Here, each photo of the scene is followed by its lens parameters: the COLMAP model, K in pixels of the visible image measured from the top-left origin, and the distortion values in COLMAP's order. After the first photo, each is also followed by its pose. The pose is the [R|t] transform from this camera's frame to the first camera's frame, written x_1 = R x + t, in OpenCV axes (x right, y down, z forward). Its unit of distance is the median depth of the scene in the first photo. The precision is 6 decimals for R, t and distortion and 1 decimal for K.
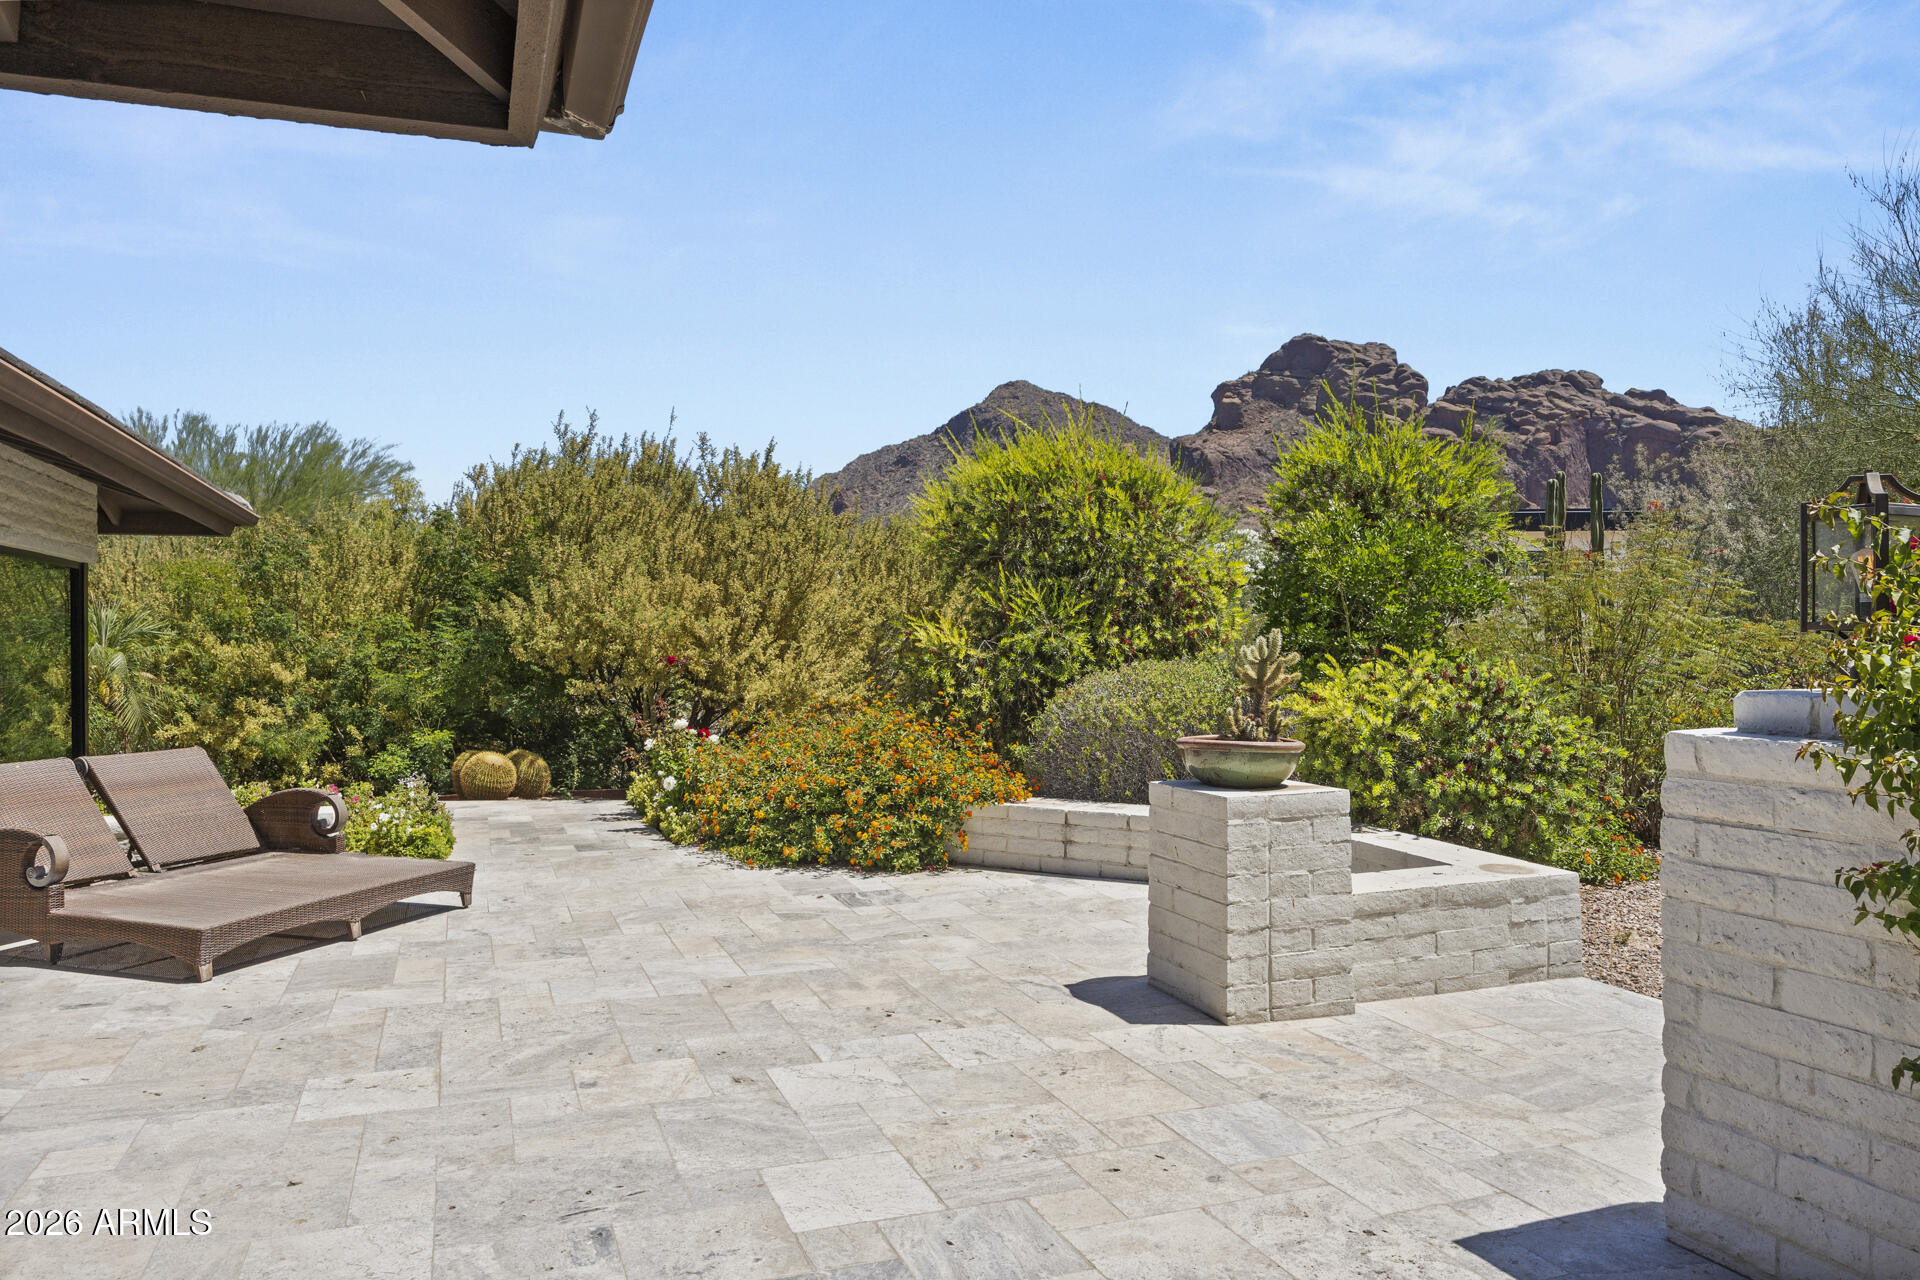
lens RADIAL K [[1277.8, 0, 960.0], [0, 1277.8, 640.0], [0, 0, 1]] dist [-0.001206, -0.001308]
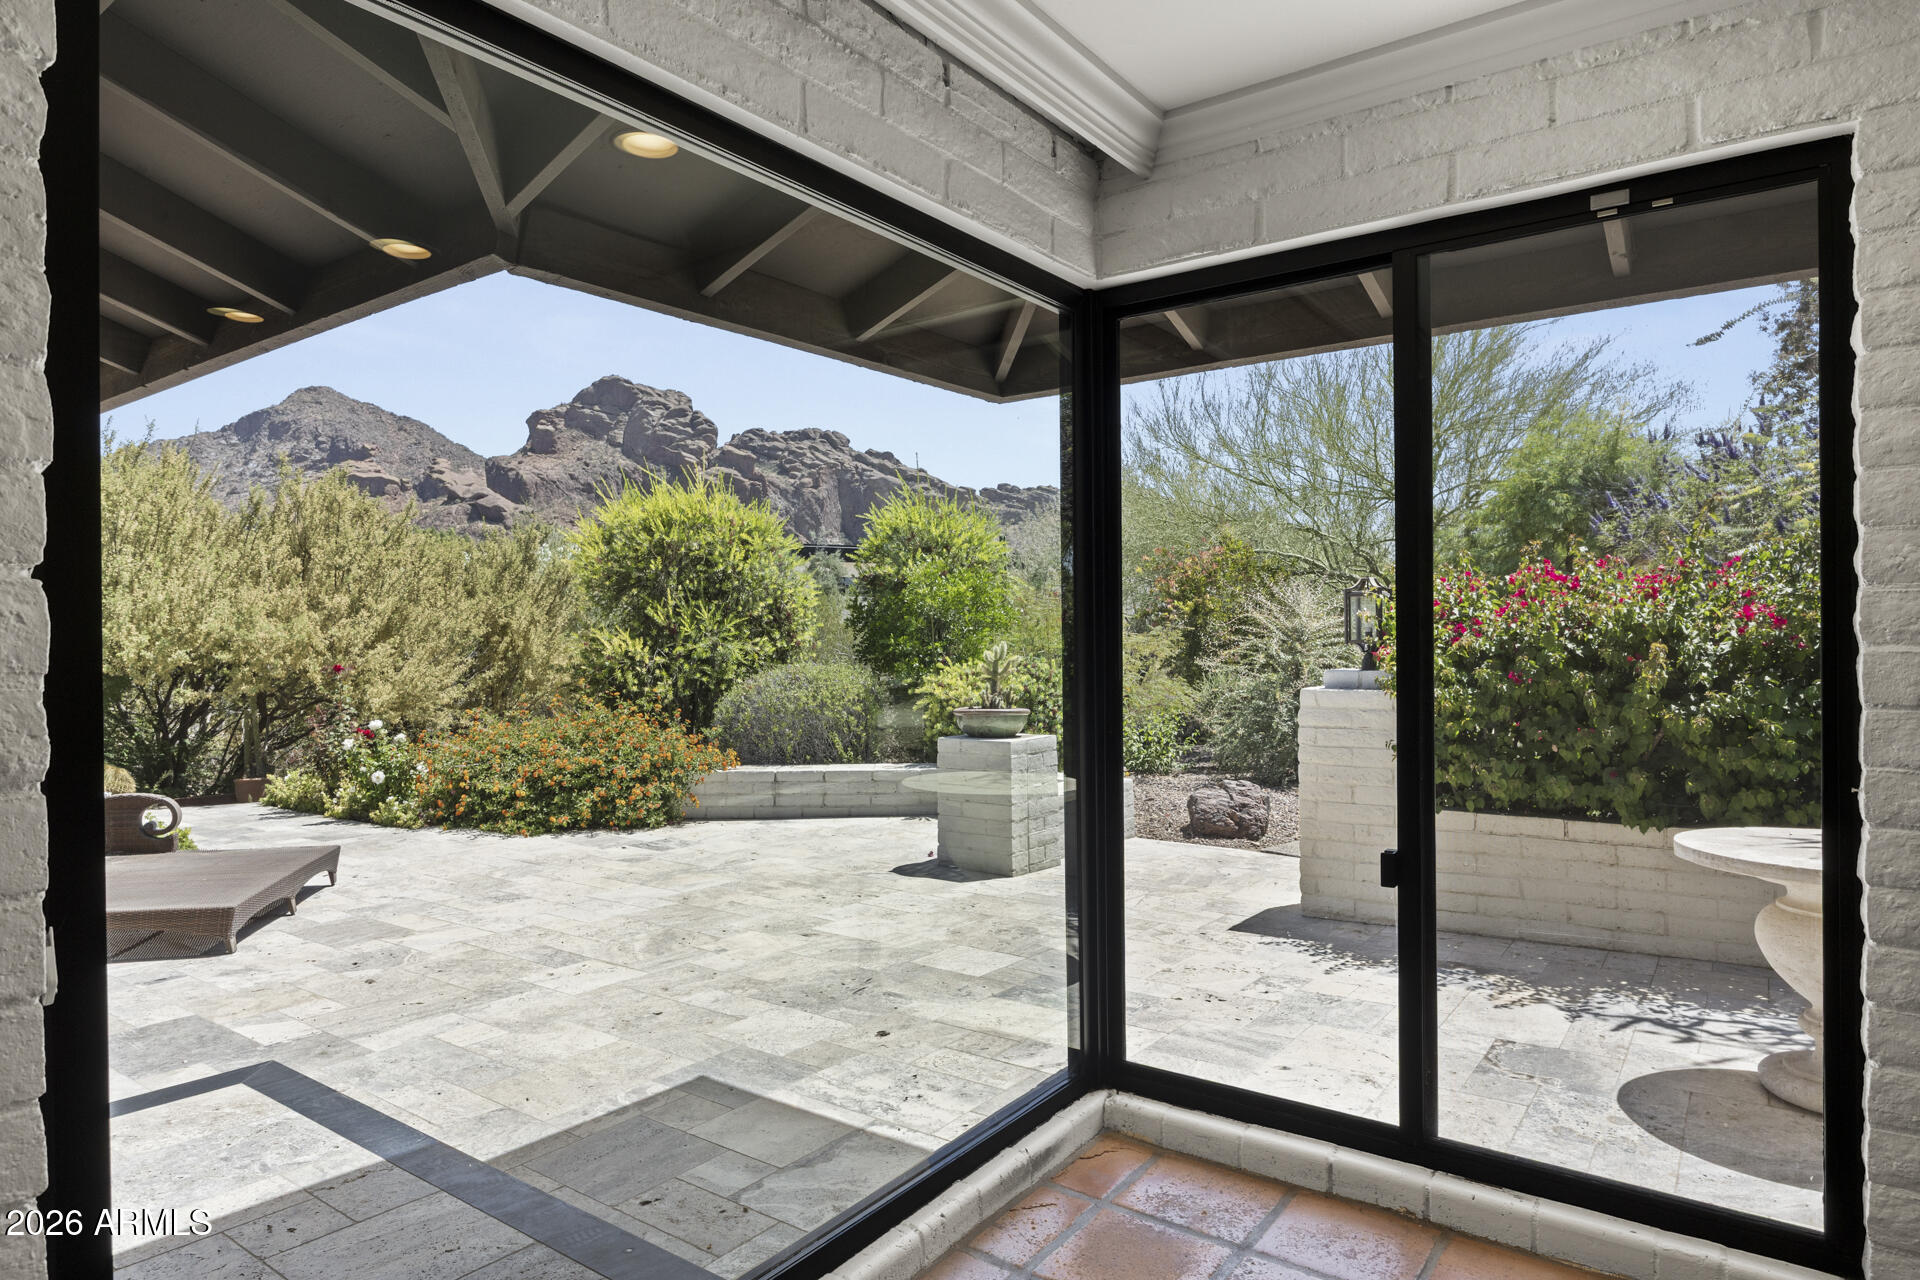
lens RADIAL K [[1124.5, 0, 960.0], [0, 1124.5, 640.0], [0, 0, 1]] dist [-0.007143, -0.000535]
pose [[0.843626, -0.001633, 0.536928, -0.590244], [0.004405, 0.999983, -0.003881, -0.004824], [-0.536913, 0.005640, 0.843619, -0.196505]]
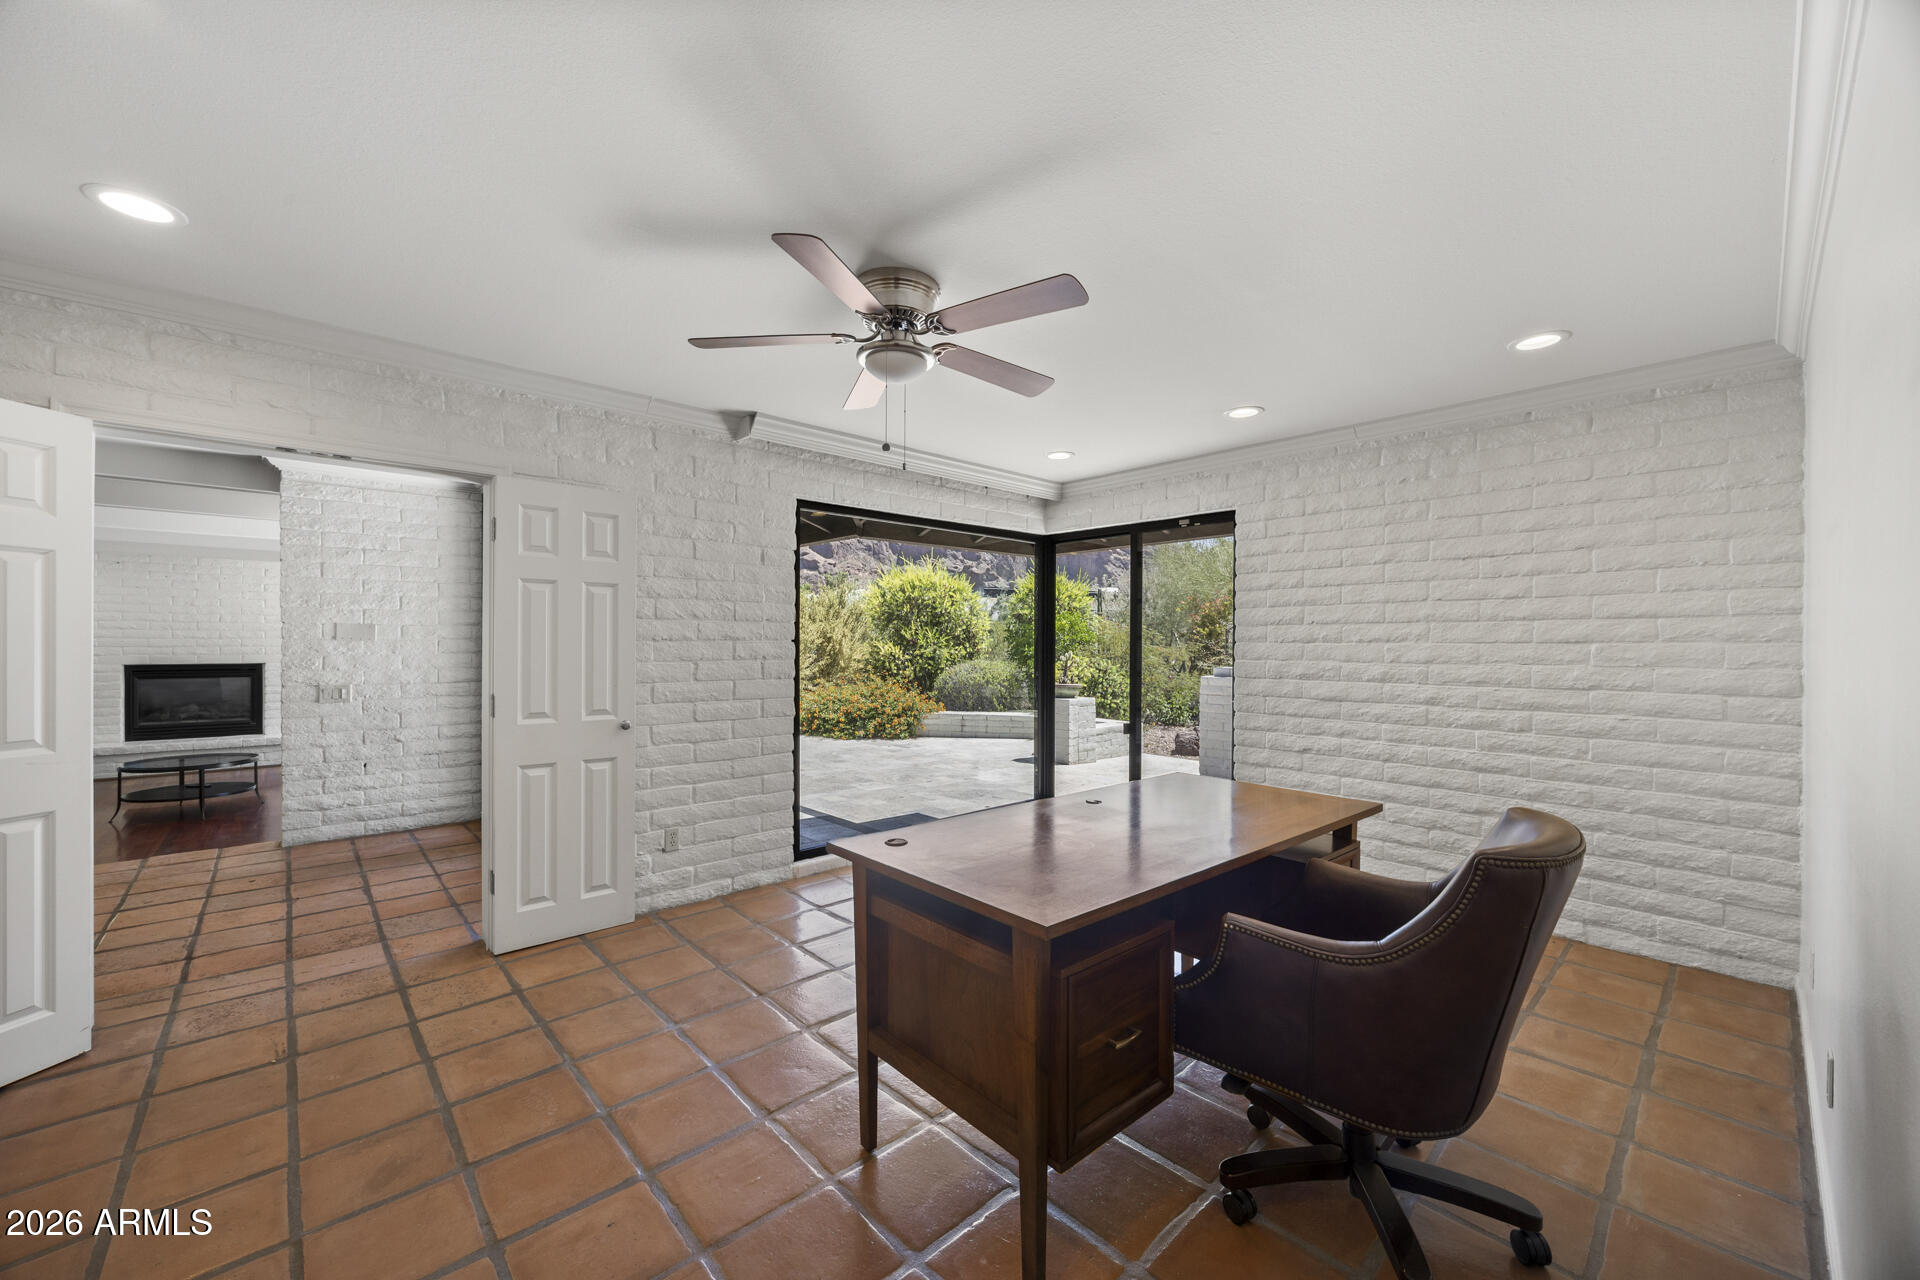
lens RADIAL K [[741.5, 0, 960.0], [0, 741.5, 640.0], [0, 0, 1]] dist [0.000195, 0.000035]
pose [[0.931652, 0.014293, 0.363070, -0.741986], [-0.010974, 0.999877, -0.011204, -0.012332], [-0.363186, 0.006454, 0.931694, -0.714665]]
